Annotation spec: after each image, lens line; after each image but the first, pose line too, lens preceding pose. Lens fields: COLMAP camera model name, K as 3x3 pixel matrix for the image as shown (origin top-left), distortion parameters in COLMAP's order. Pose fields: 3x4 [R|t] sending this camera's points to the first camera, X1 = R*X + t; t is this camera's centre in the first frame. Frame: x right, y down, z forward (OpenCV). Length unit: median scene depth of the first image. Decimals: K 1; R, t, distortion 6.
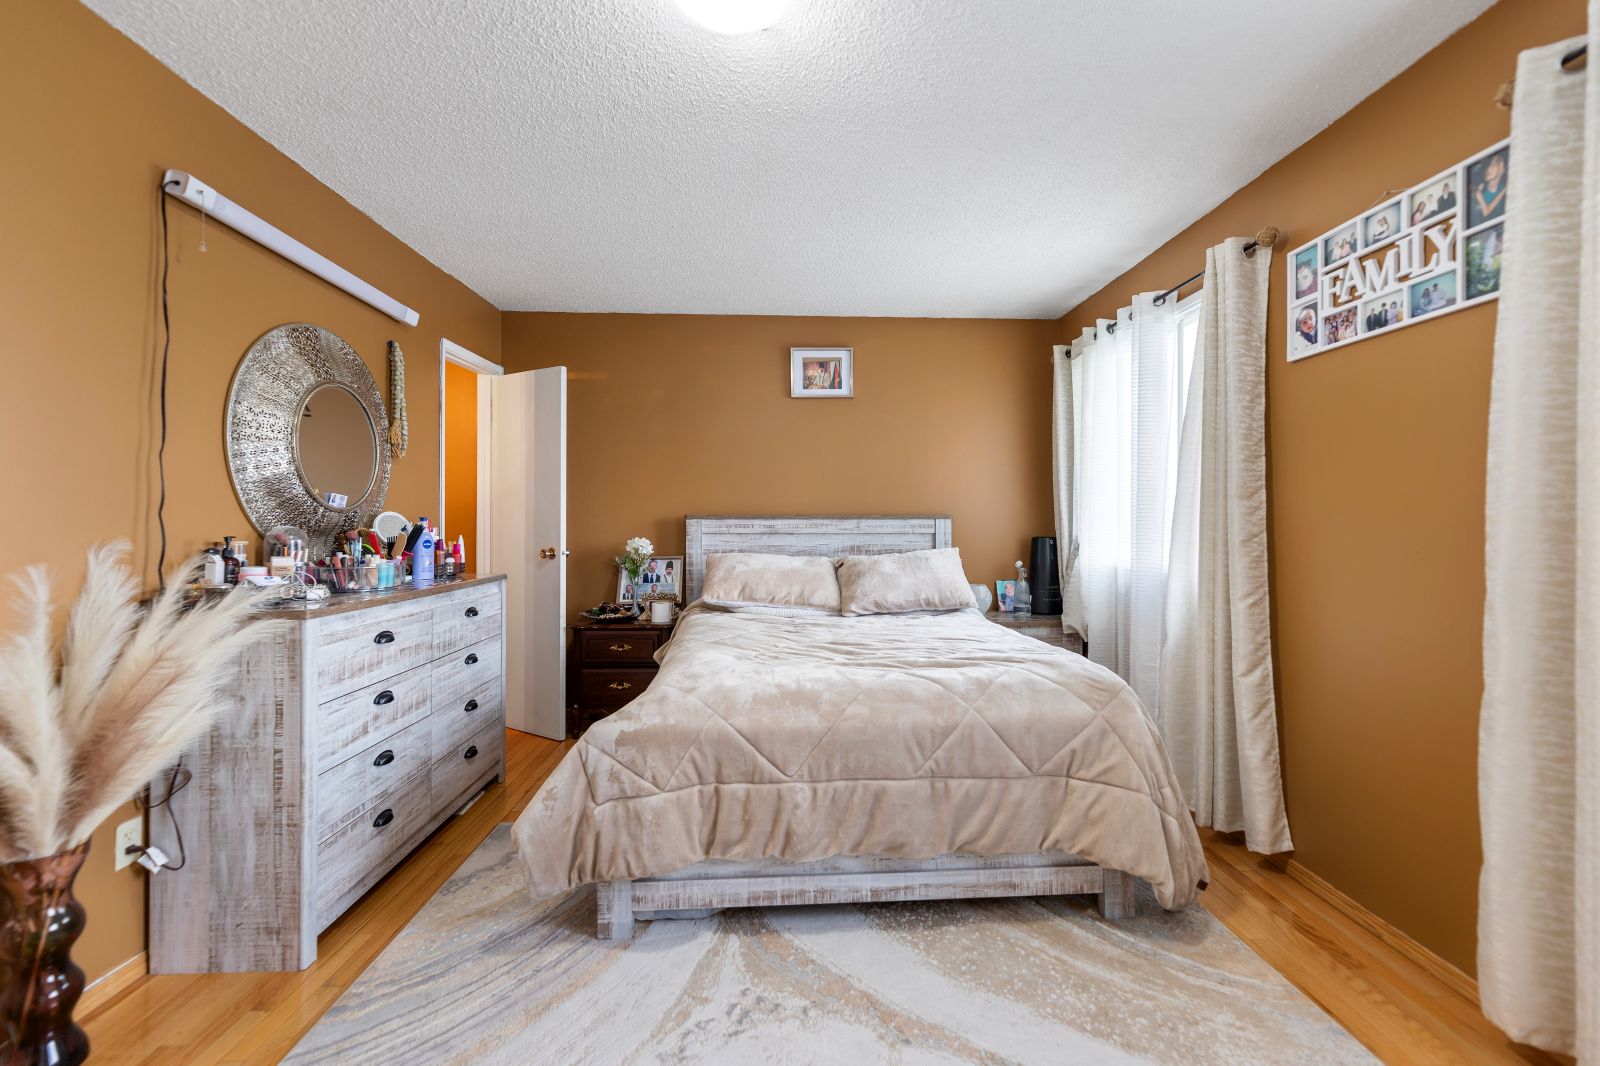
lens RADIAL K [[679.5, 0, 800.3], [0, 679.5, 518.3], [0, 0, 1]] dist [-0.003076, -0.000030]
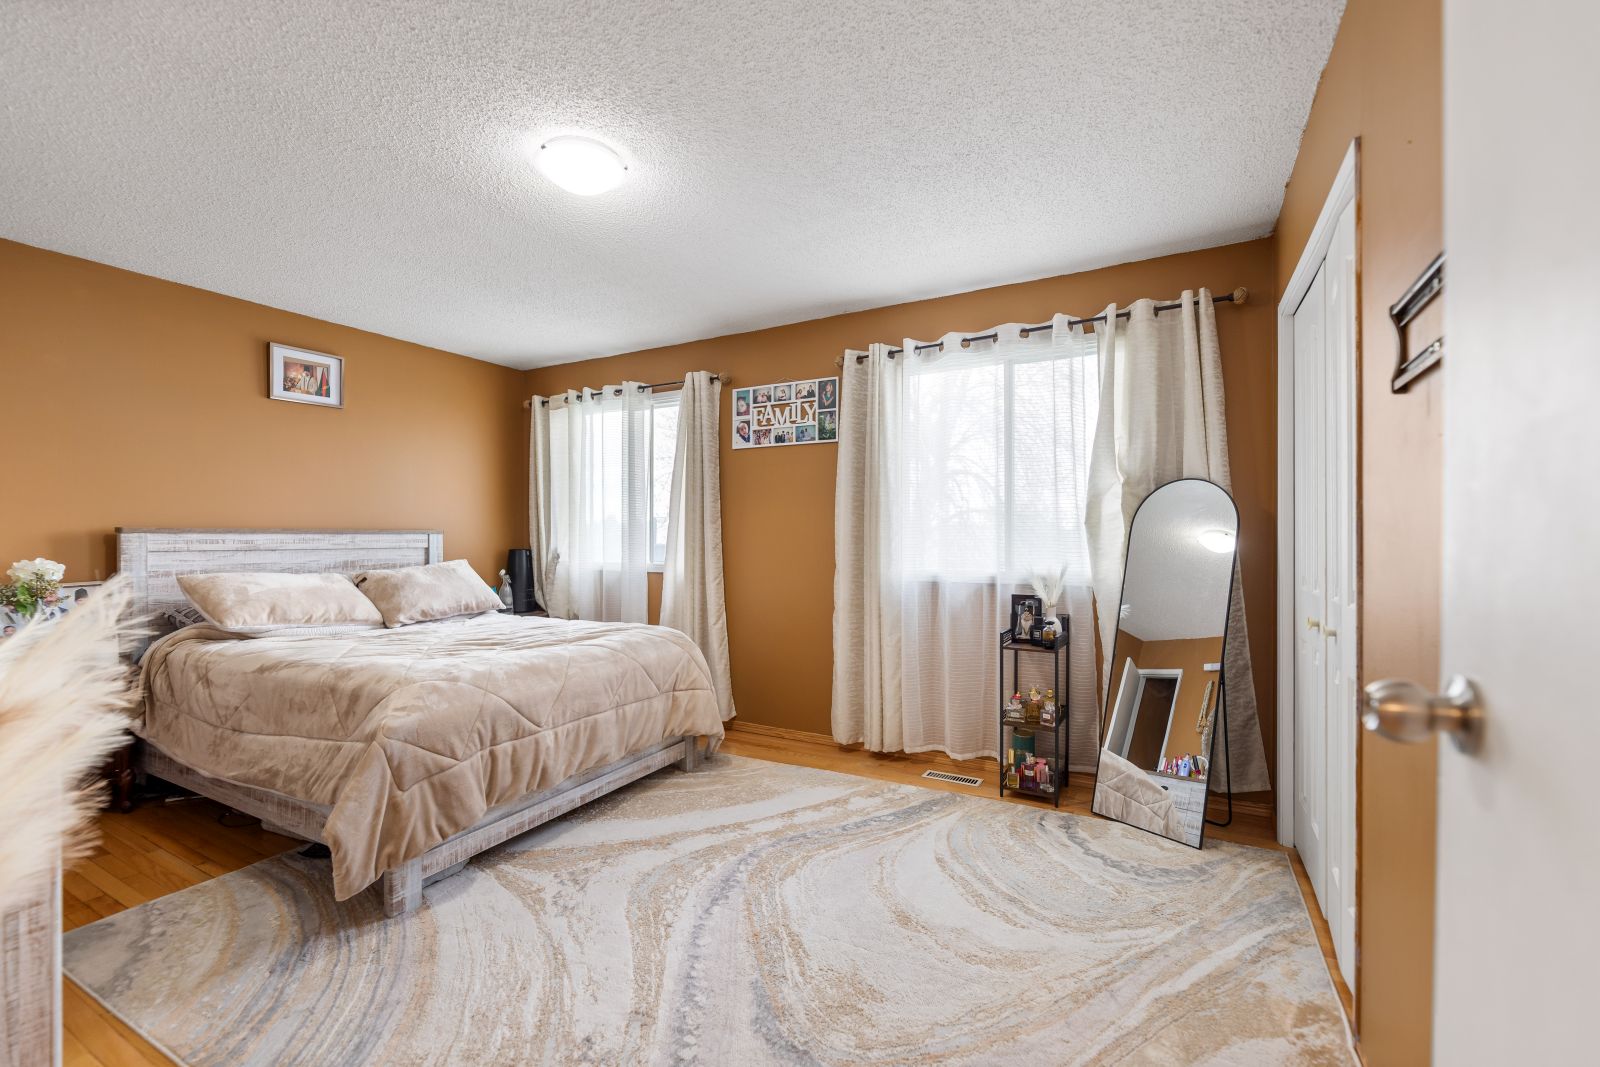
lens RADIAL K [[657.5, 0, 799.2], [0, 657.5, 530.9], [0, 0, 1]] dist [-0.001172, 0.000172]
pose [[0.534471, 0.008332, 0.845146, -0.766999], [-0.004350, 0.999965, -0.007107, 0.001438], [-0.845176, 0.000122, 0.534489, -0.108433]]
